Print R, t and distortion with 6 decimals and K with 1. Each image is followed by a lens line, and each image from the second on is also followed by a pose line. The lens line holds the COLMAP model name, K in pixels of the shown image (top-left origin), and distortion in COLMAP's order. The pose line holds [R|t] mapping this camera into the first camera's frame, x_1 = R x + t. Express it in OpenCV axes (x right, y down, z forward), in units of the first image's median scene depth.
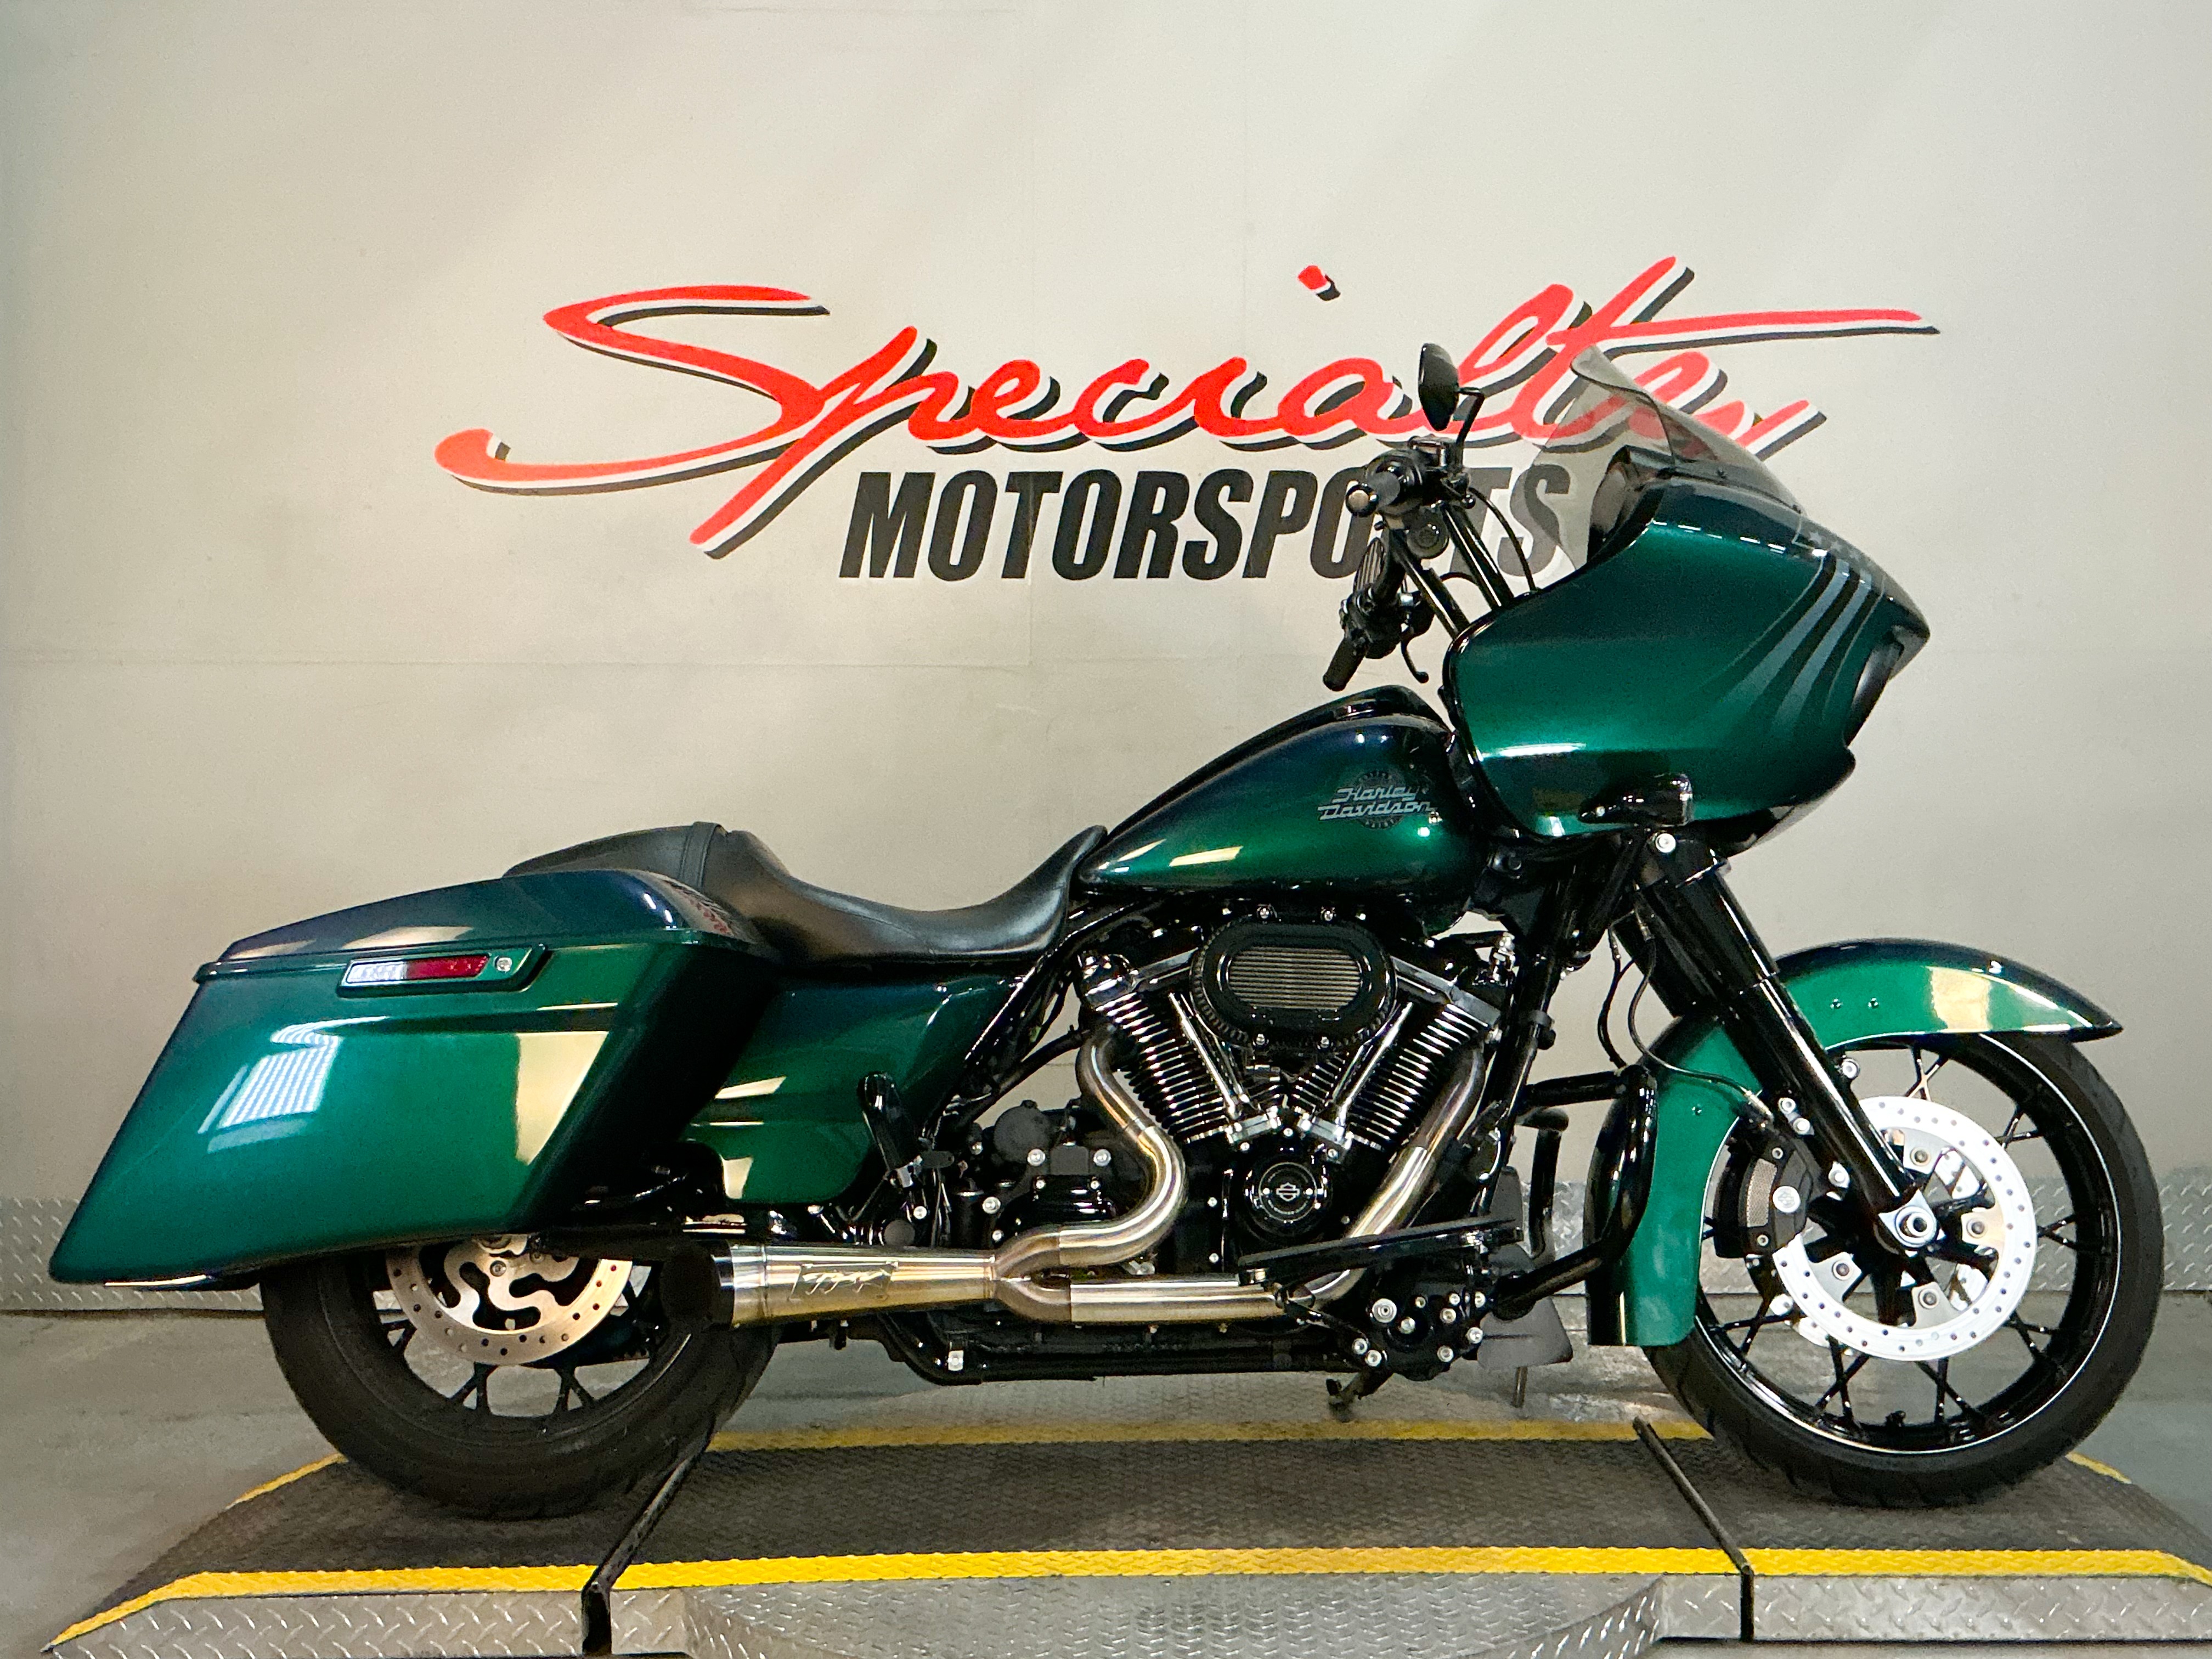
lens RADIAL K [[2366.4, 0, 1101.8], [0, 2366.4, 839.0], [0, 0, 1]] dist [0.105514, 0.000000]
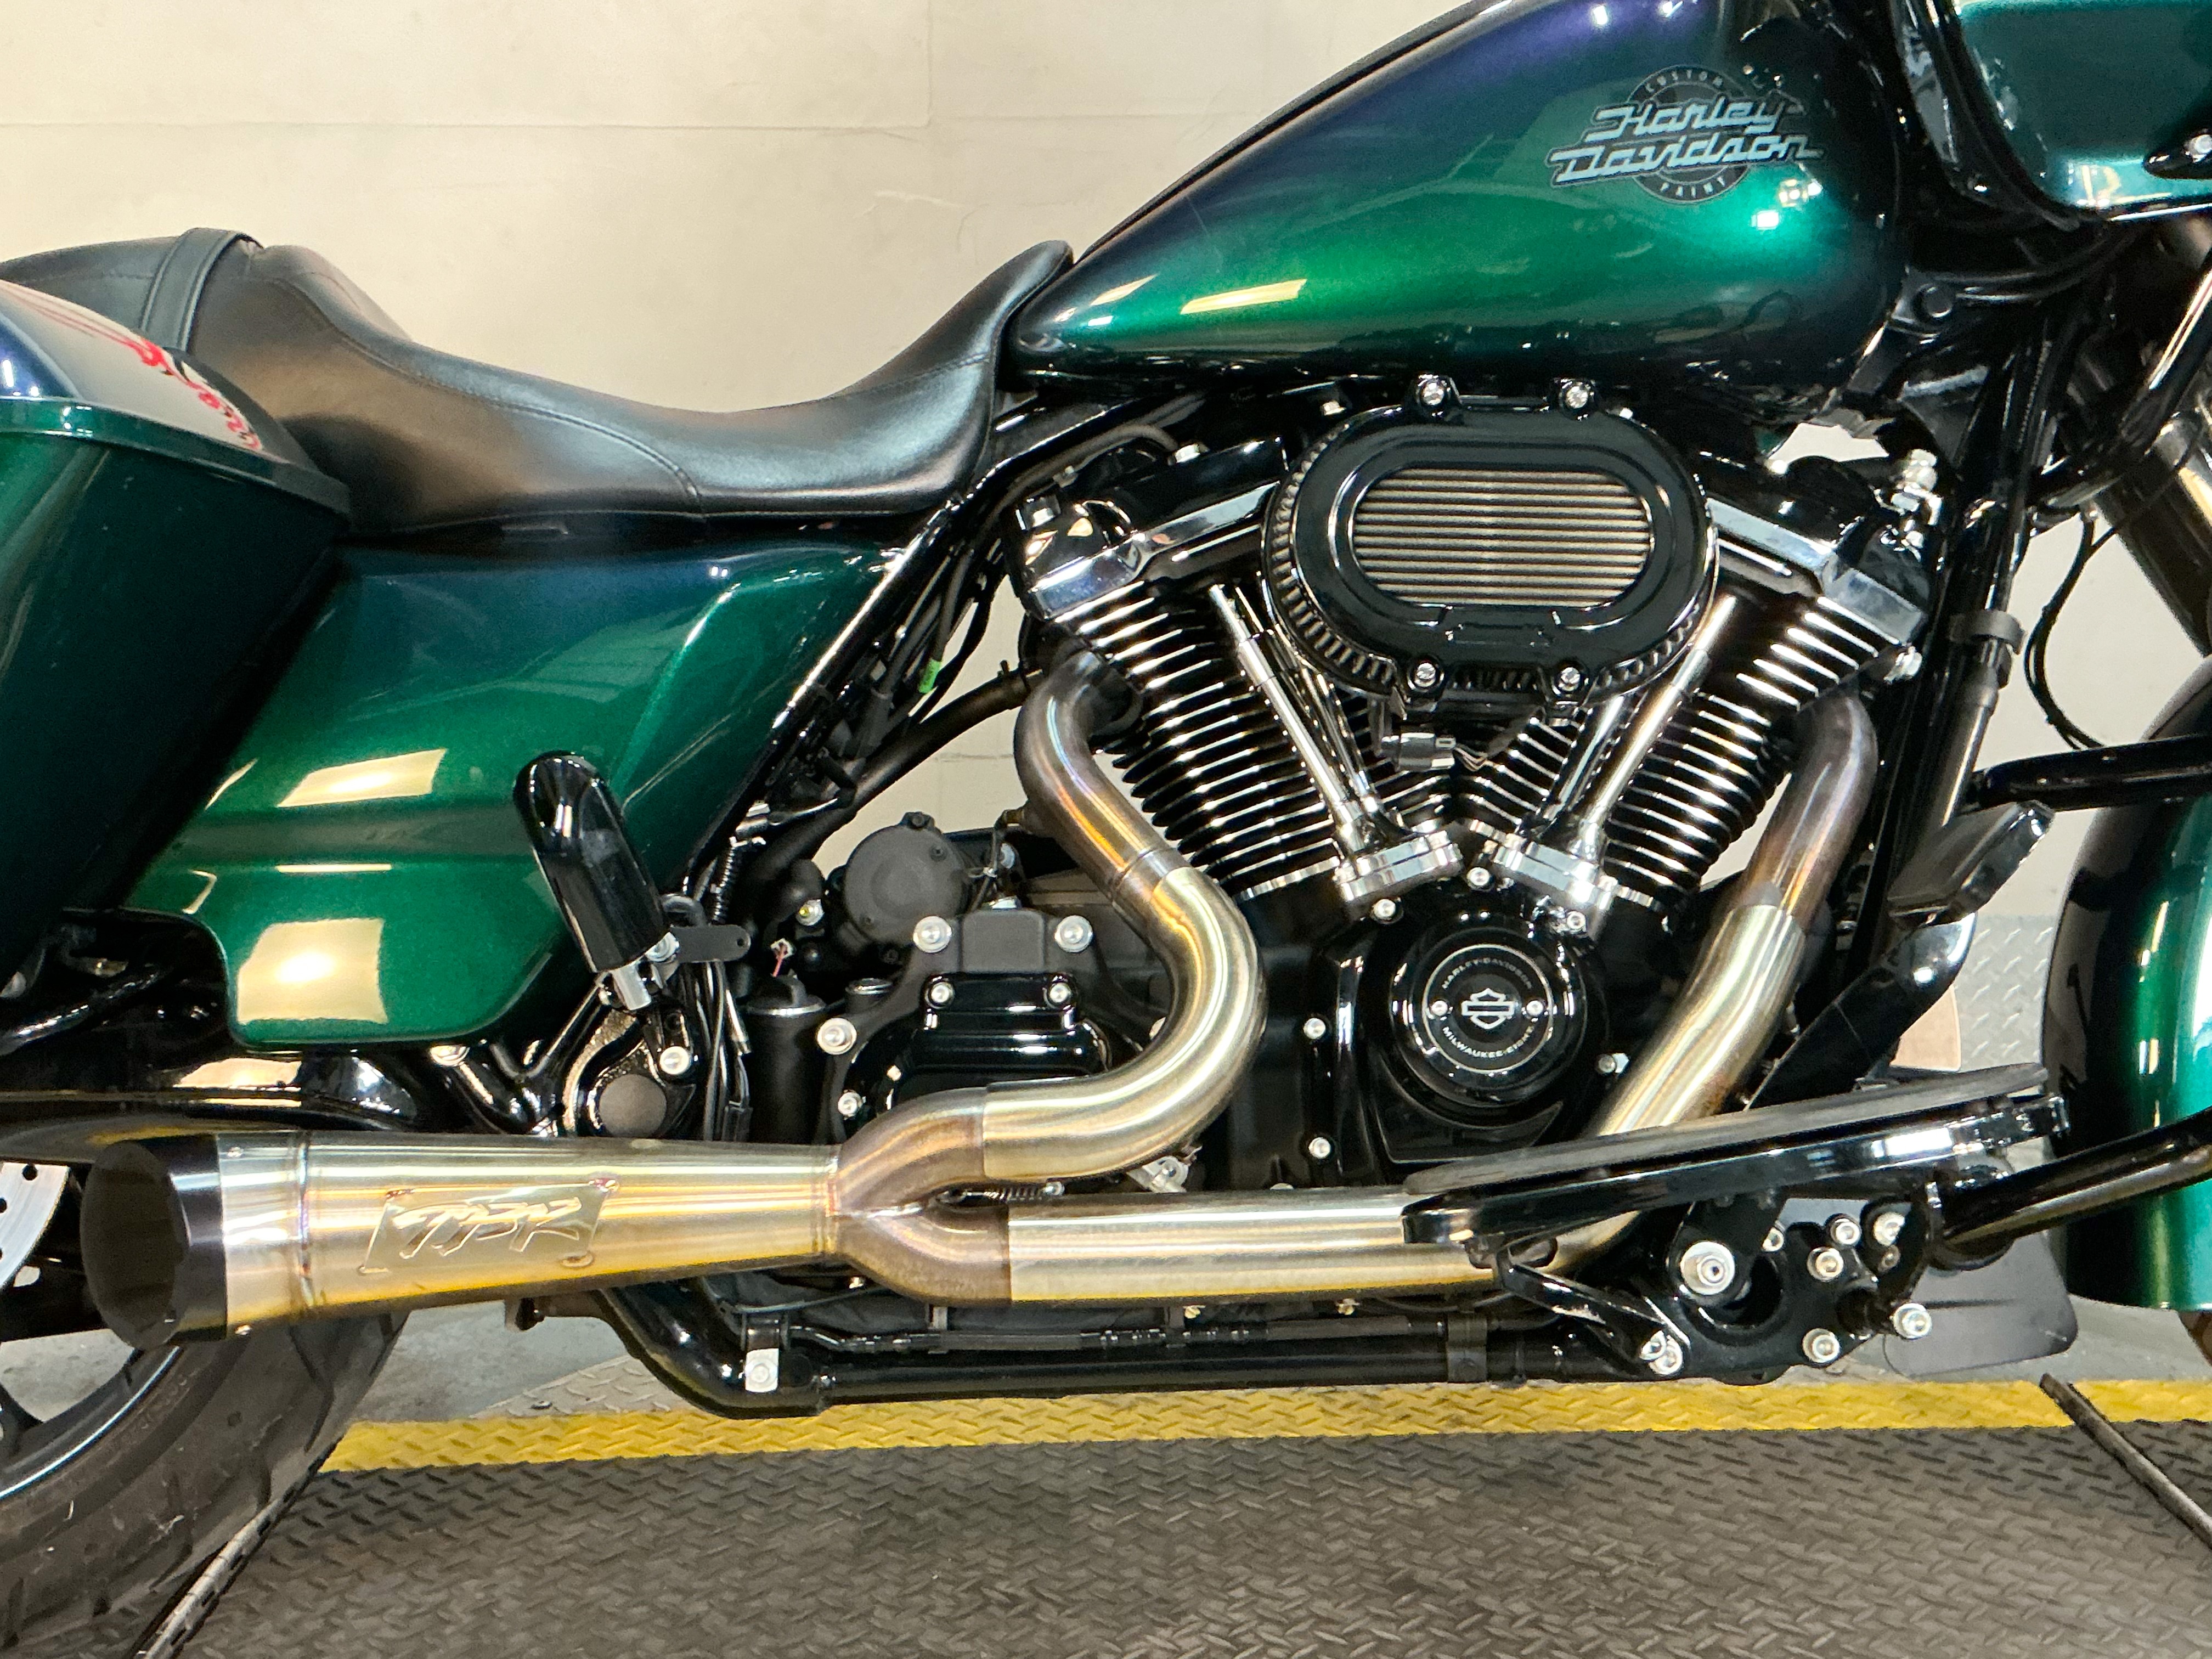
lens RADIAL K [[2366.4, 0, 1159.5], [0, 2366.4, 829.7], [0, 0, 1]] dist [0.105514, 0.000000]
pose [[0.998544, -0.009910, 0.053025, -0.007498], [0.003632, 0.993100, 0.117216, 0.059469], [-0.053821, -0.116853, 0.991690, 0.538746]]
